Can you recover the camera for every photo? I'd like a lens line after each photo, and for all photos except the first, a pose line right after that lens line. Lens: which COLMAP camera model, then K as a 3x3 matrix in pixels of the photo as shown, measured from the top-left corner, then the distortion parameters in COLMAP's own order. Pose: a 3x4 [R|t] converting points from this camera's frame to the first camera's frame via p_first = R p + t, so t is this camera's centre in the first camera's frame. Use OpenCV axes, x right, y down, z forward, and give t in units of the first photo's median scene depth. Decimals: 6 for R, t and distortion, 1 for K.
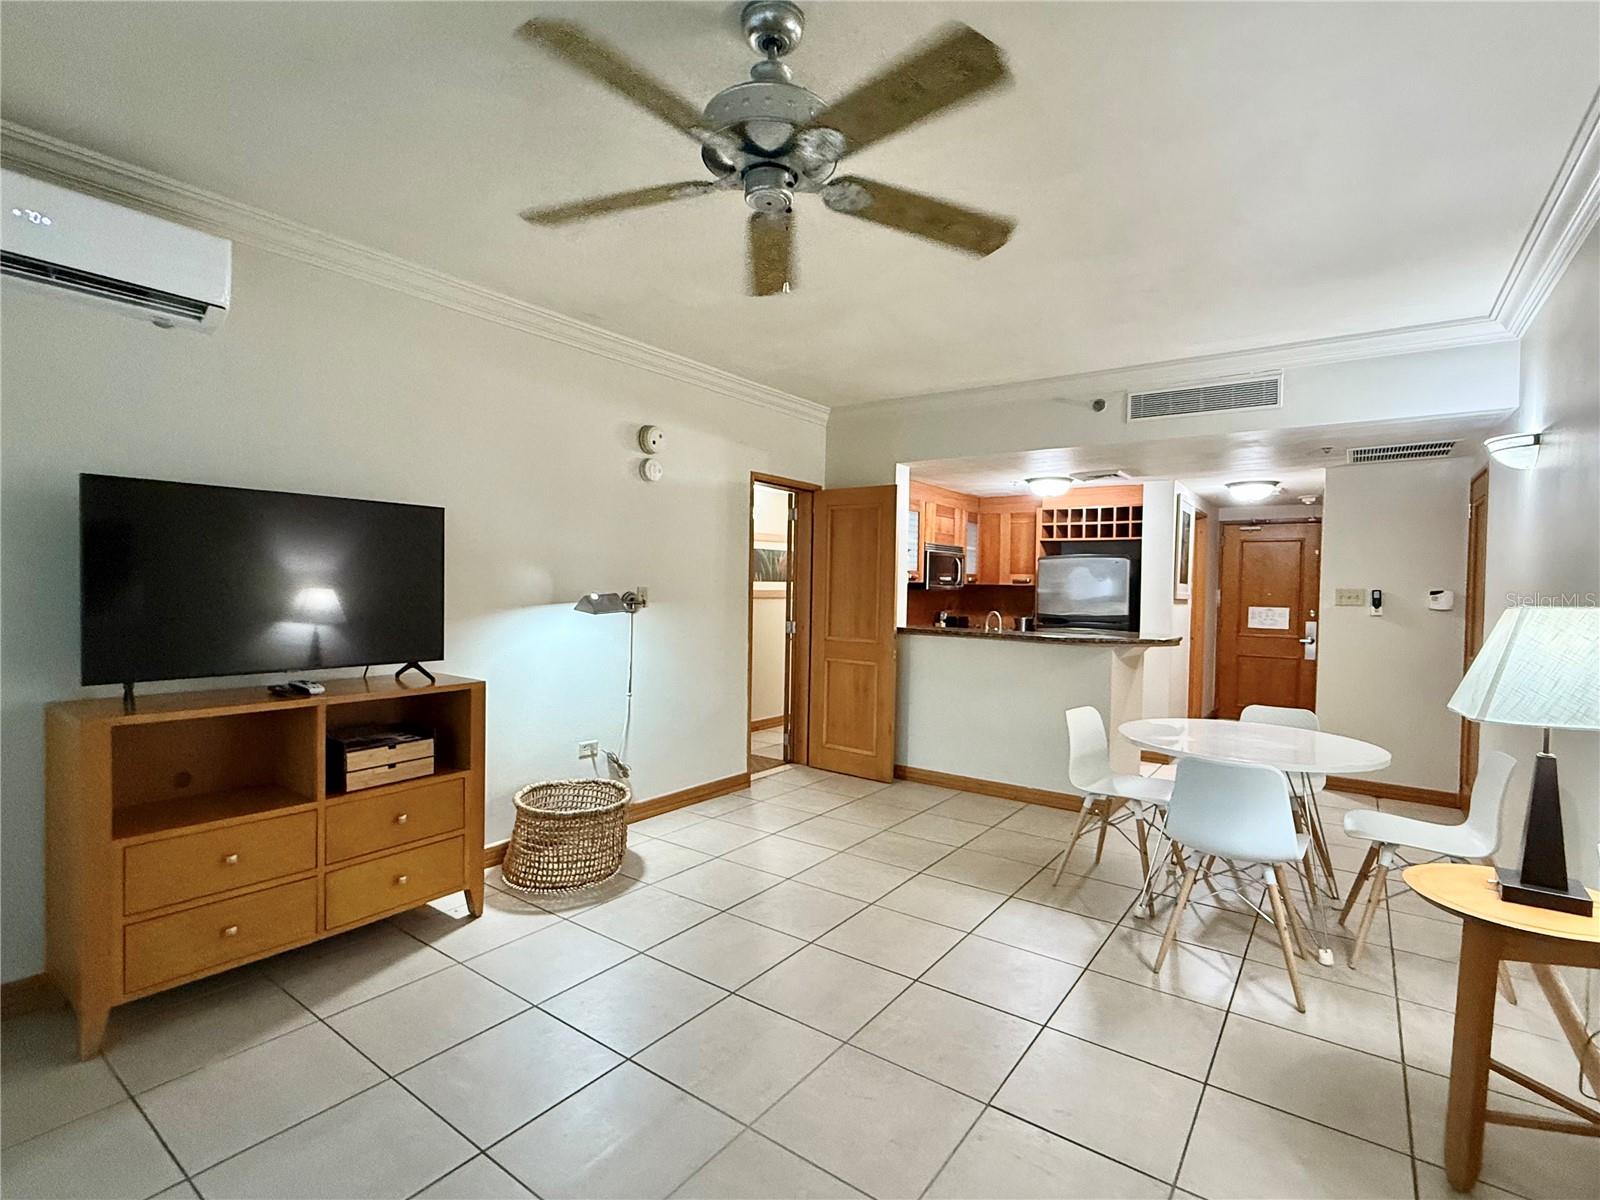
lens RADIAL K [[759.3, 0, 806.0], [0, 759.3, 596.3], [0, 0, 1]] dist [-0.000797, 0.000144]
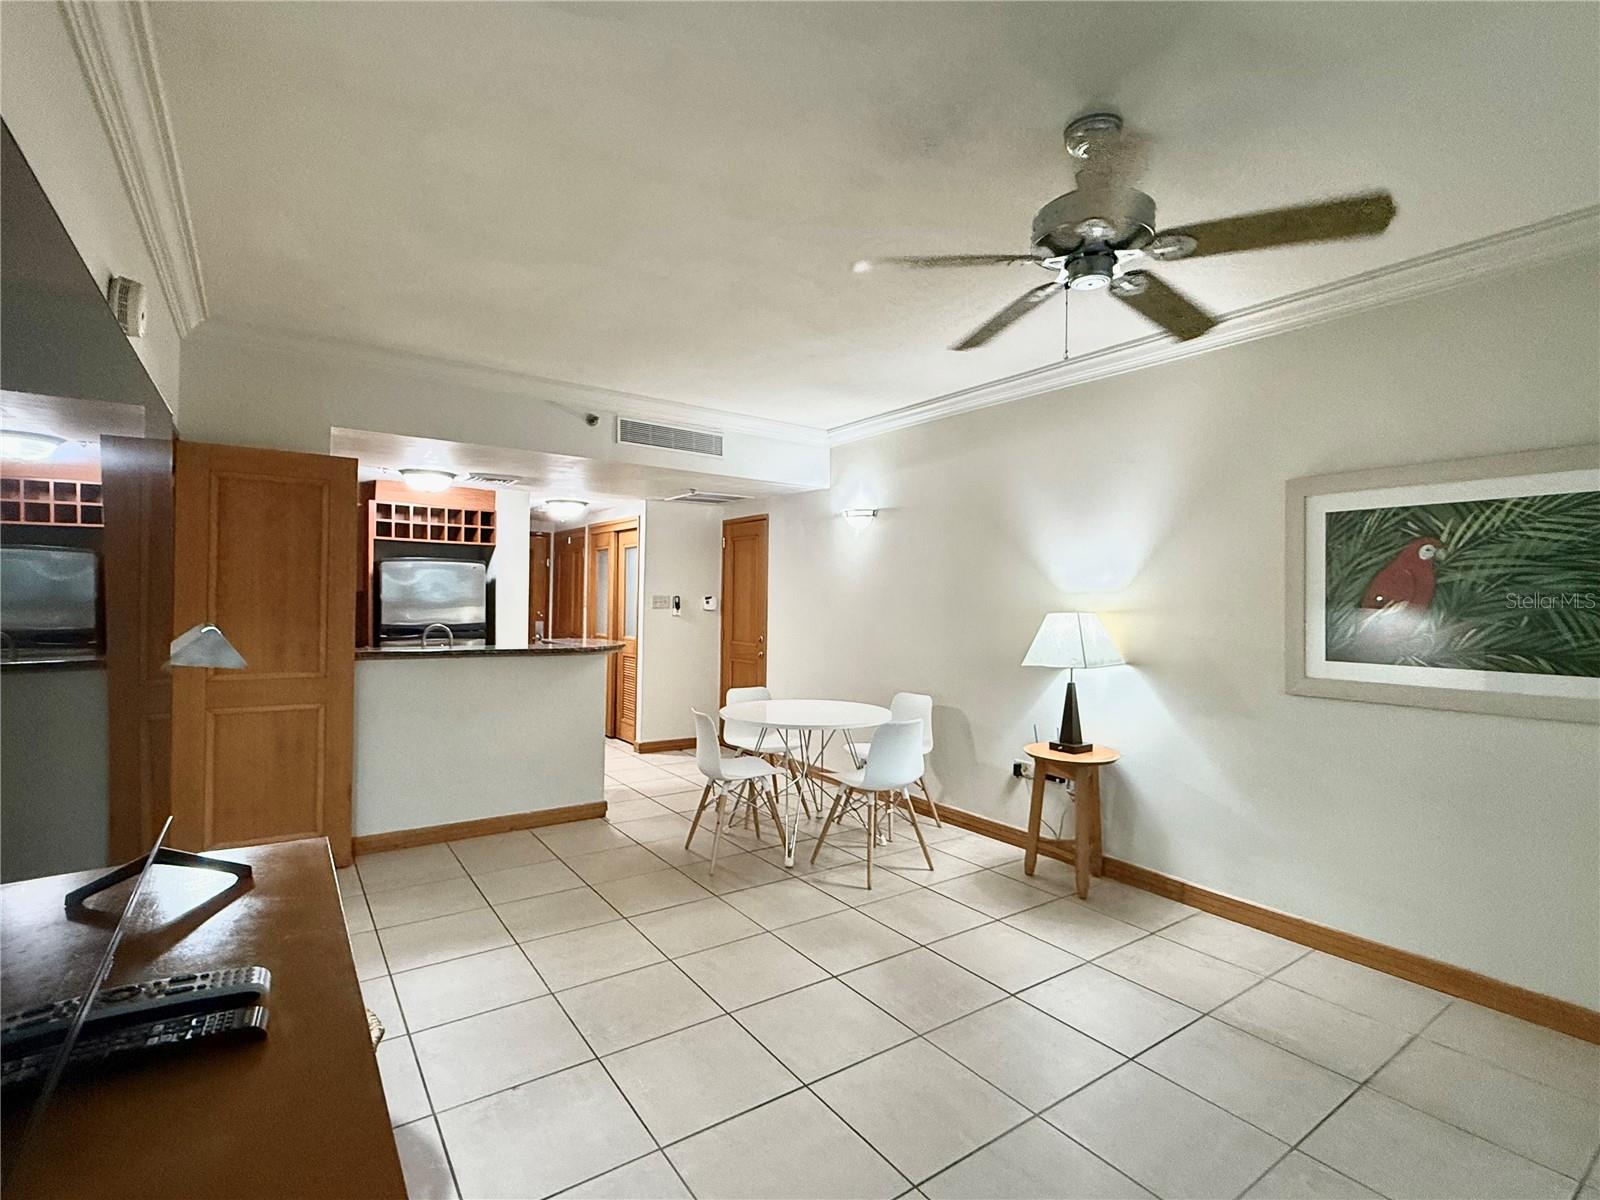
lens RADIAL K [[759.3, 0, 804.4], [0, 759.3, 599.2], [0, 0, 1]] dist [-0.000797, 0.000144]
pose [[0.325293, -0.013052, 0.945523, -0.646527], [0.003961, 0.999915, 0.012440, -0.027380], [-0.945605, -0.000302, 0.325317, 0.513473]]
